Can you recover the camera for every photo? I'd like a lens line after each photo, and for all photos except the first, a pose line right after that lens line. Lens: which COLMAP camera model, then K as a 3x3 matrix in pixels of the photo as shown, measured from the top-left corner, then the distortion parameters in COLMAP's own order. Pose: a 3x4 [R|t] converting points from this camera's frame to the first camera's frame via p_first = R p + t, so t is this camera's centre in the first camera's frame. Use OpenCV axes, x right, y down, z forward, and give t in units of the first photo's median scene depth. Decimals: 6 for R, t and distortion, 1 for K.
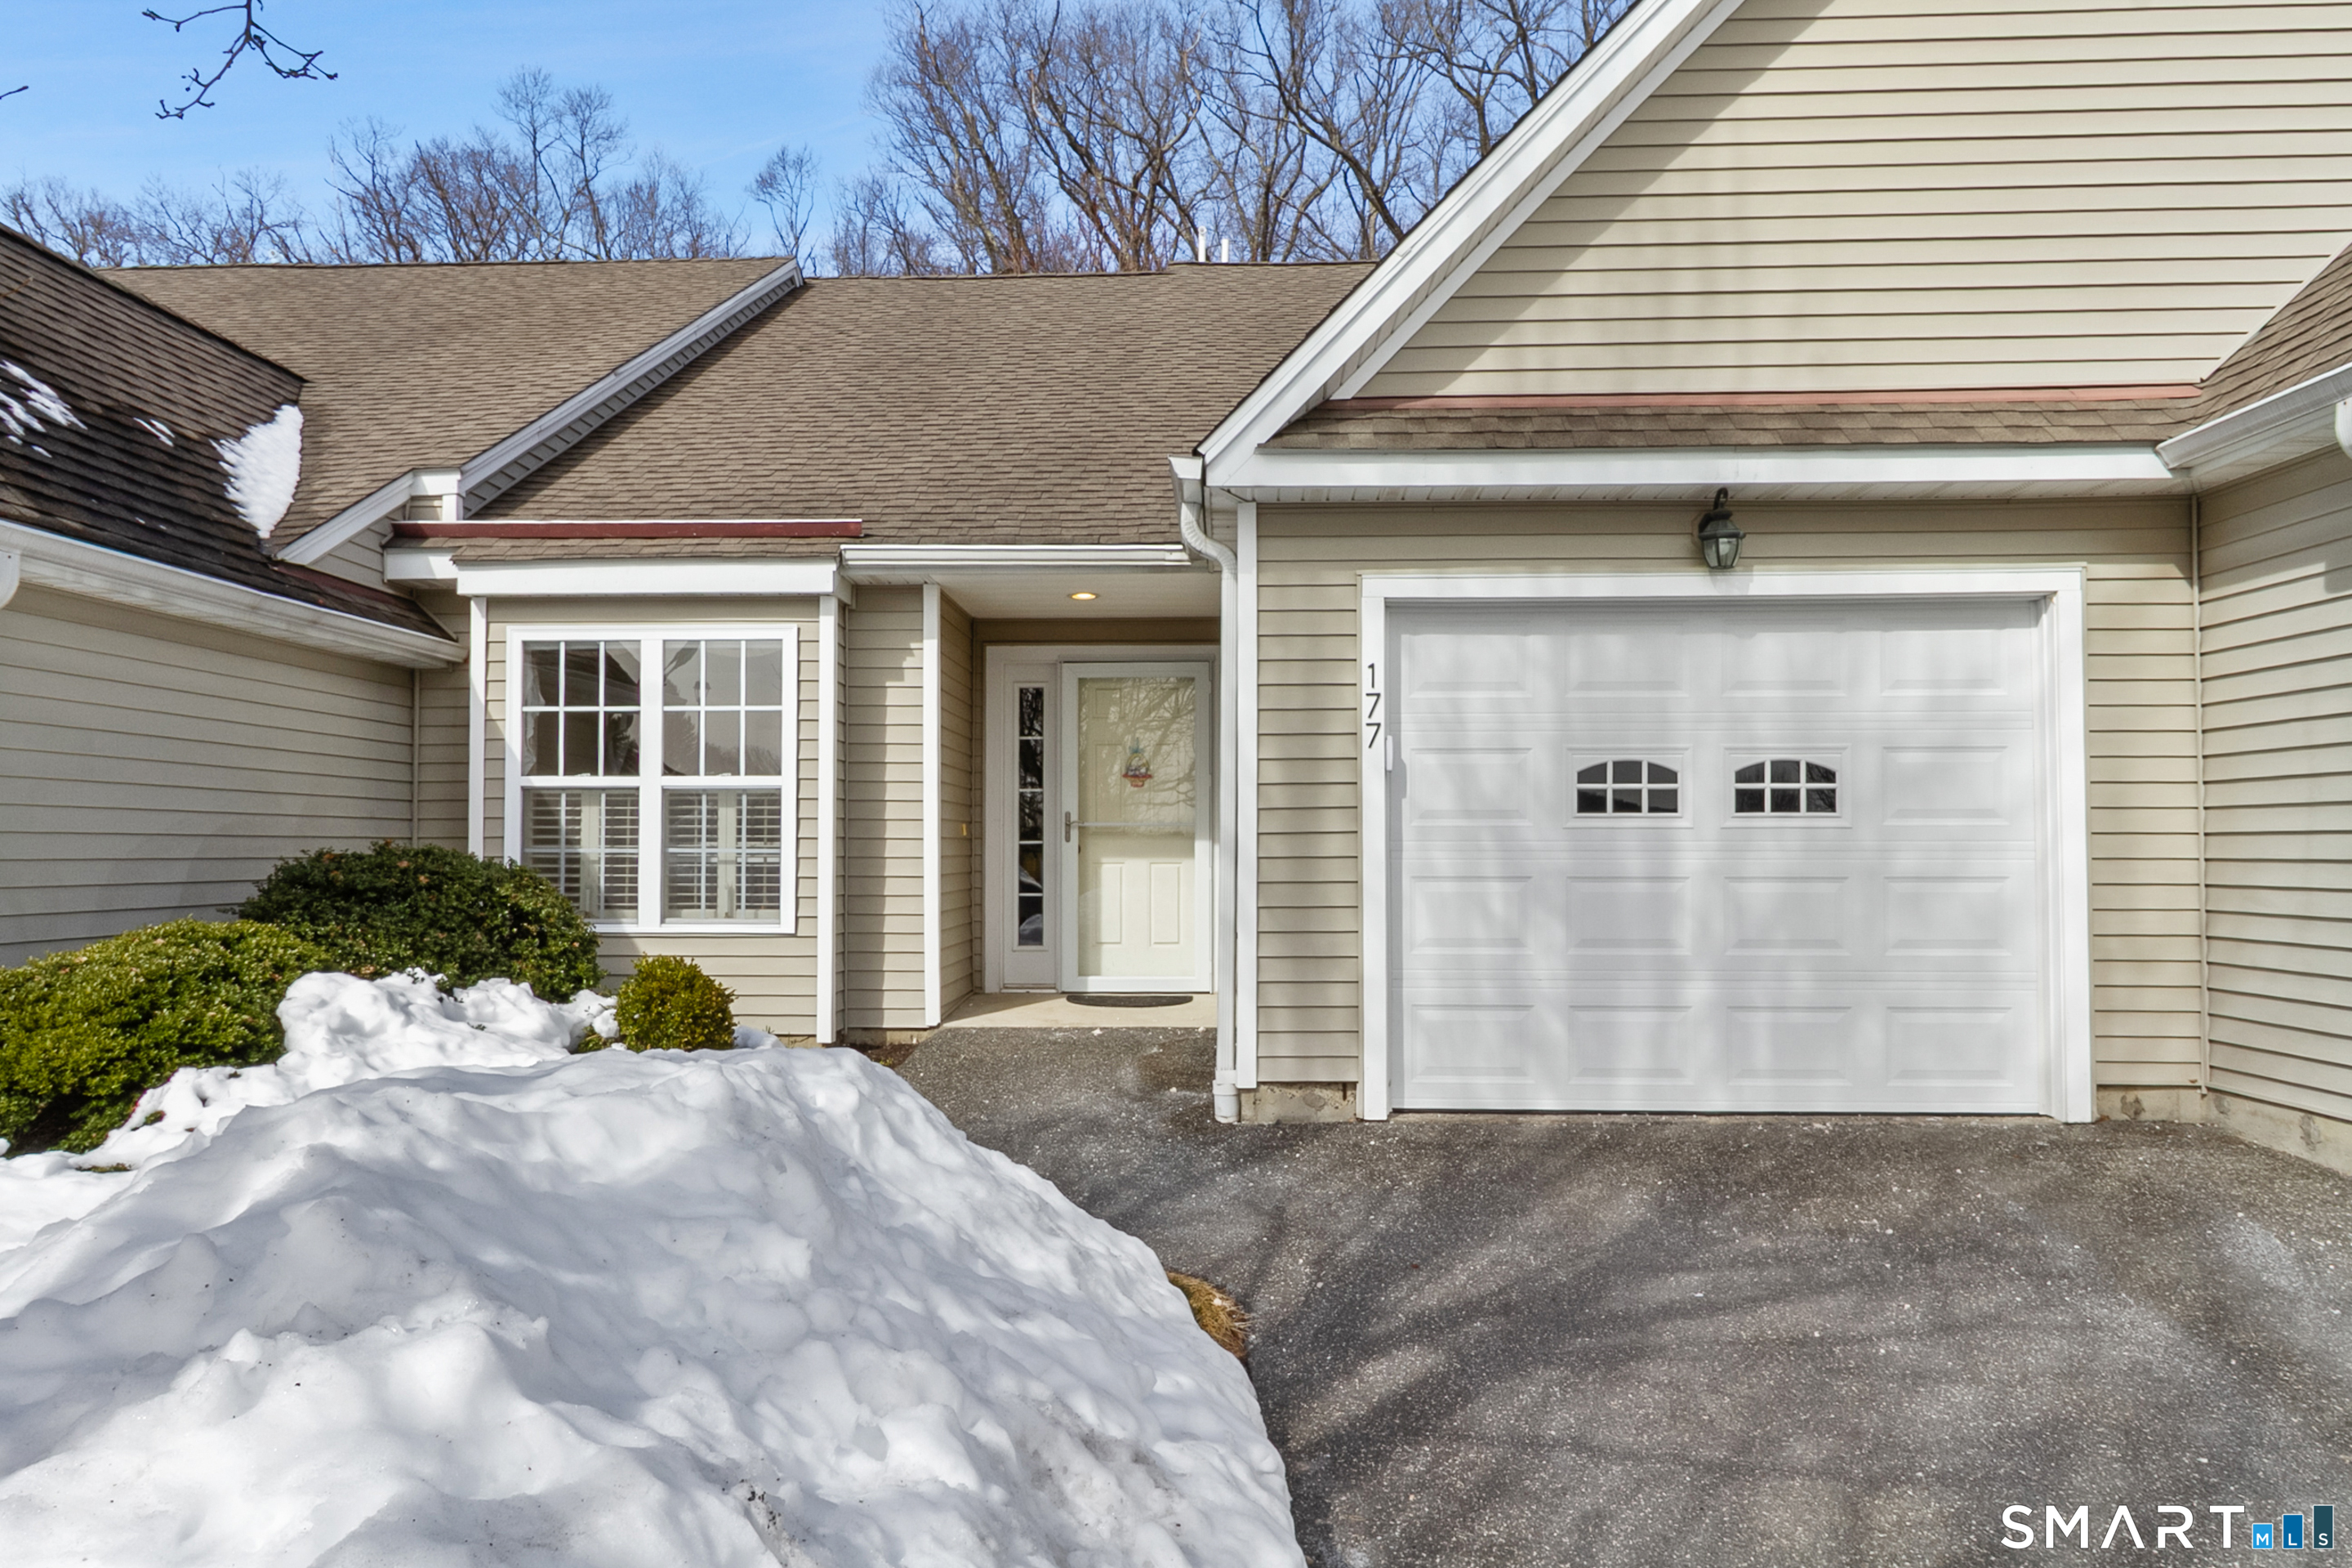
lens RADIAL K [[1522.1, 0, 1165.2], [0, 1522.1, 832.0], [0, 0, 1]] dist [0.089618, 0.000001]
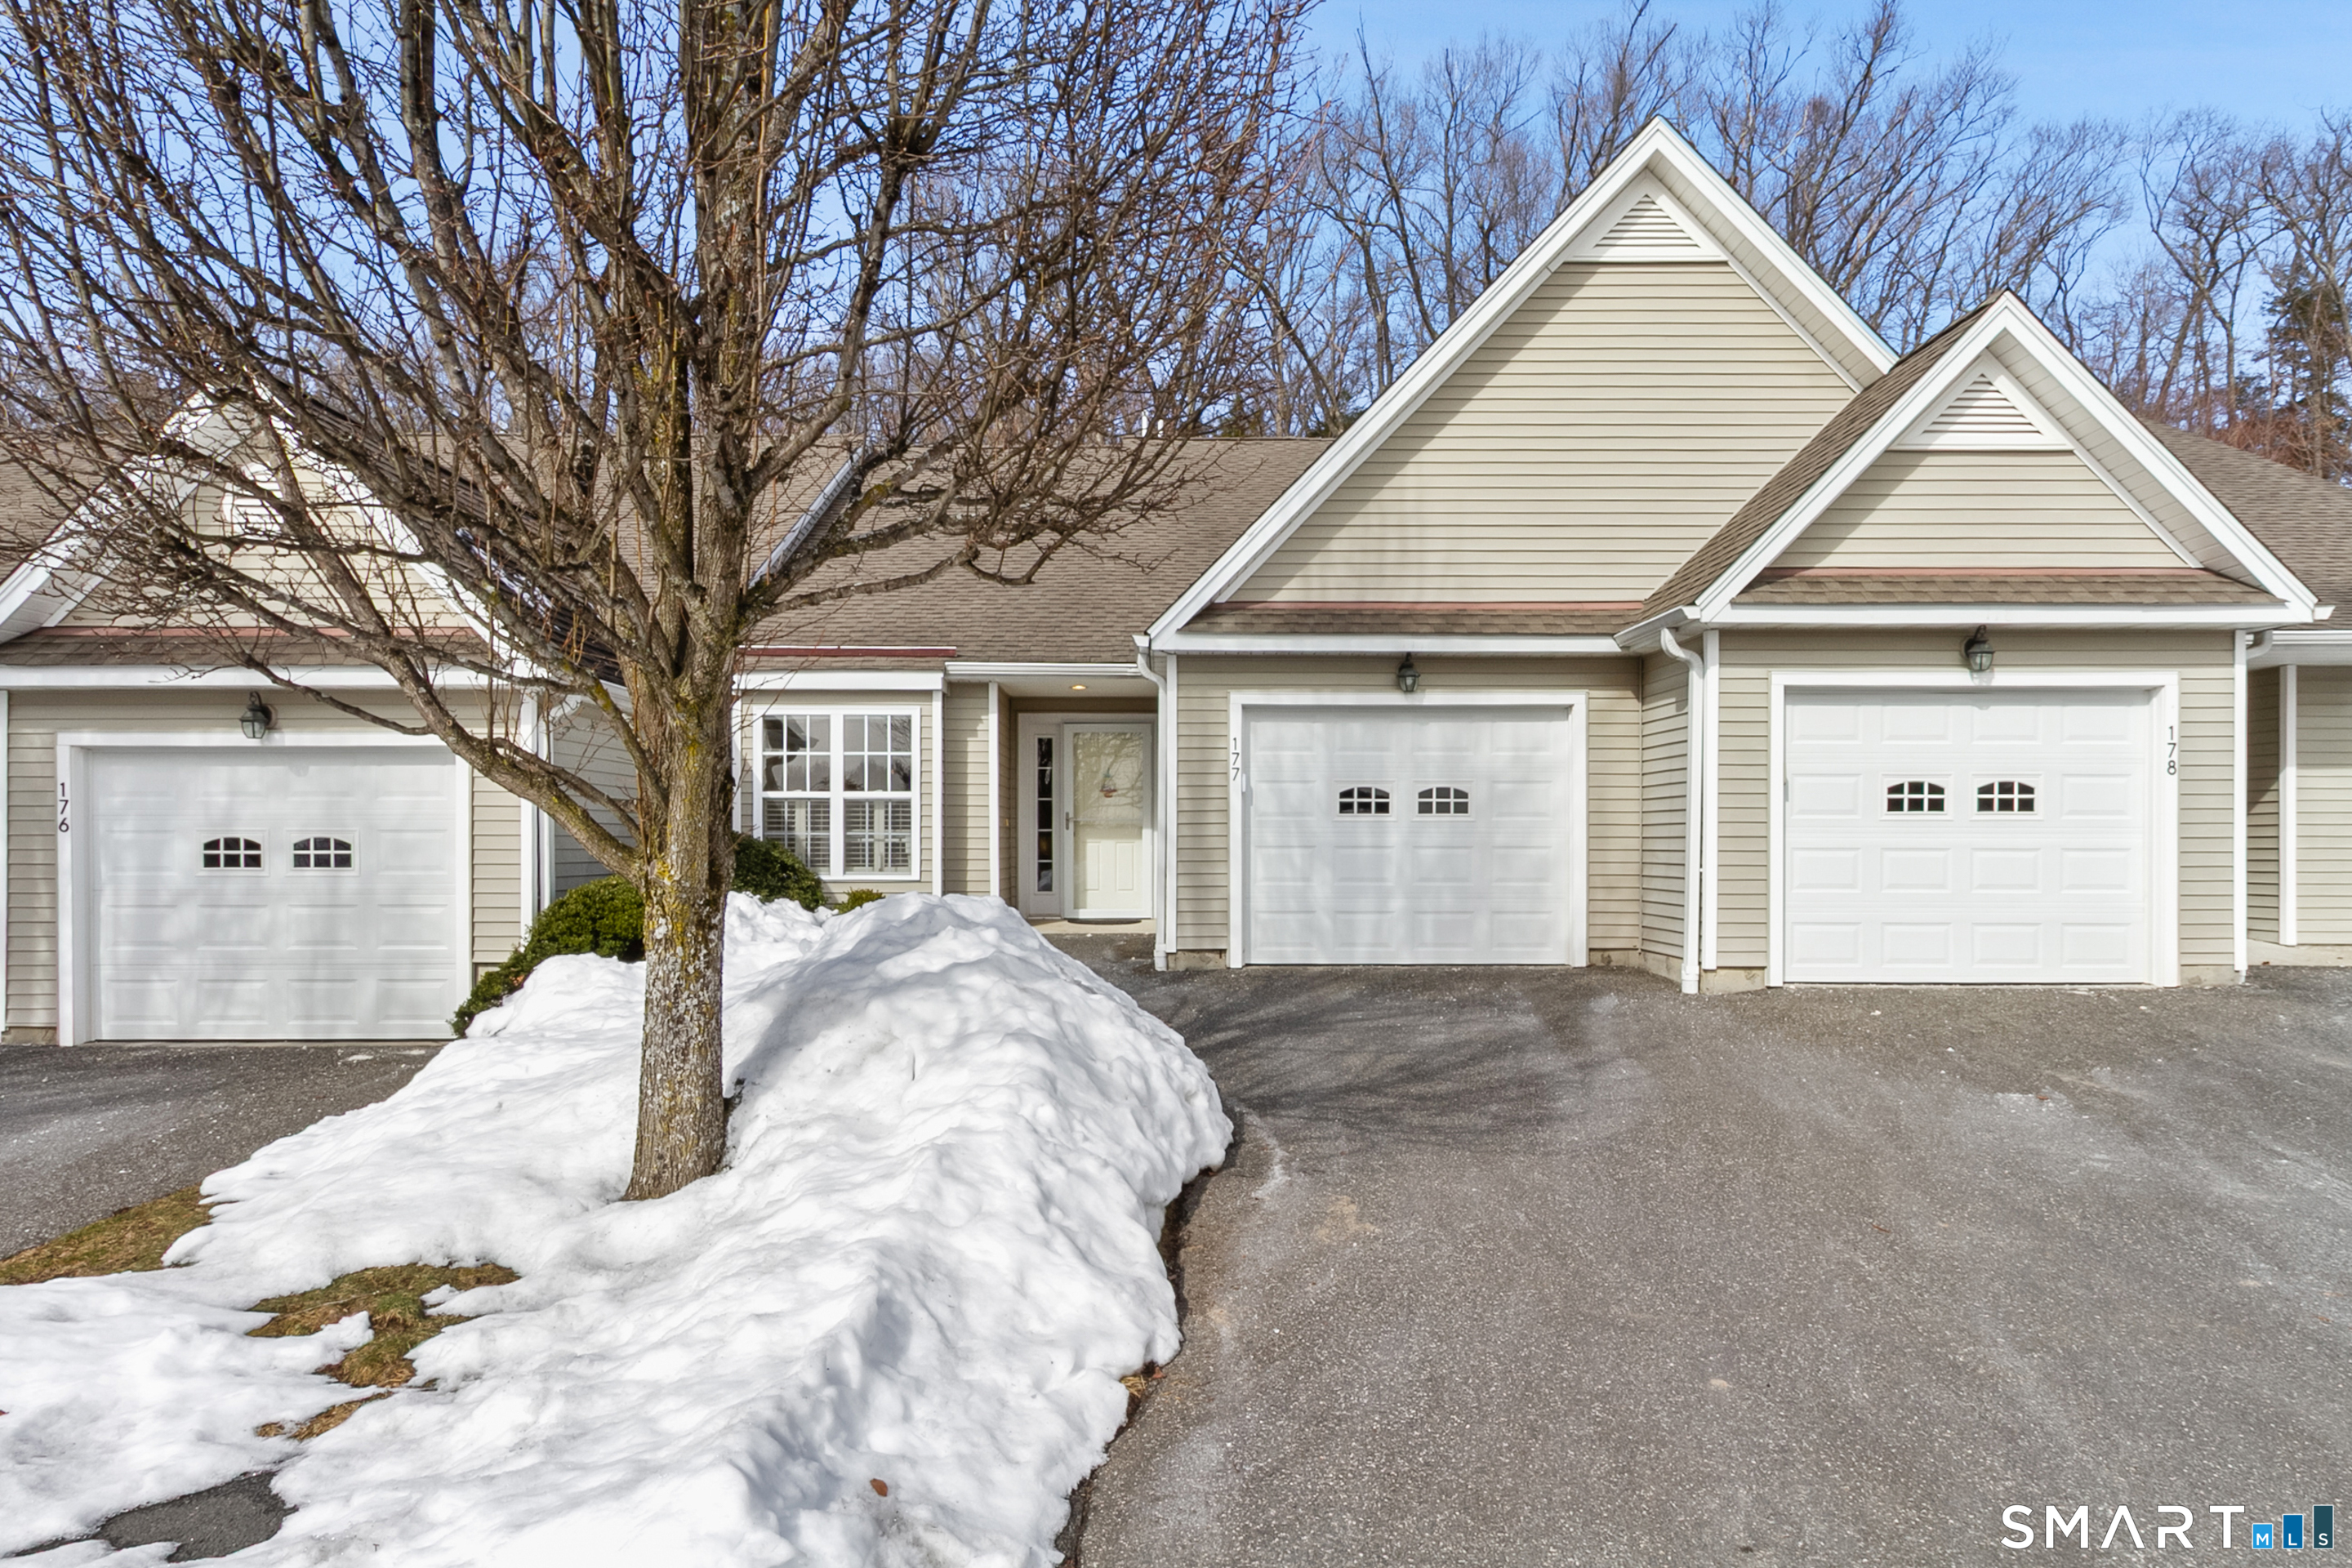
lens RADIAL K [[1313.1, 0, 1170.8], [0, 1313.1, 872.7], [0, 0, 1]] dist [0.000026, -0.000014]
pose [[0.998889, -0.000036, 0.047122, -0.025734], [-0.001564, 0.999423, 0.033923, 0.006359], [-0.047096, -0.033959, 0.998313, -0.658591]]
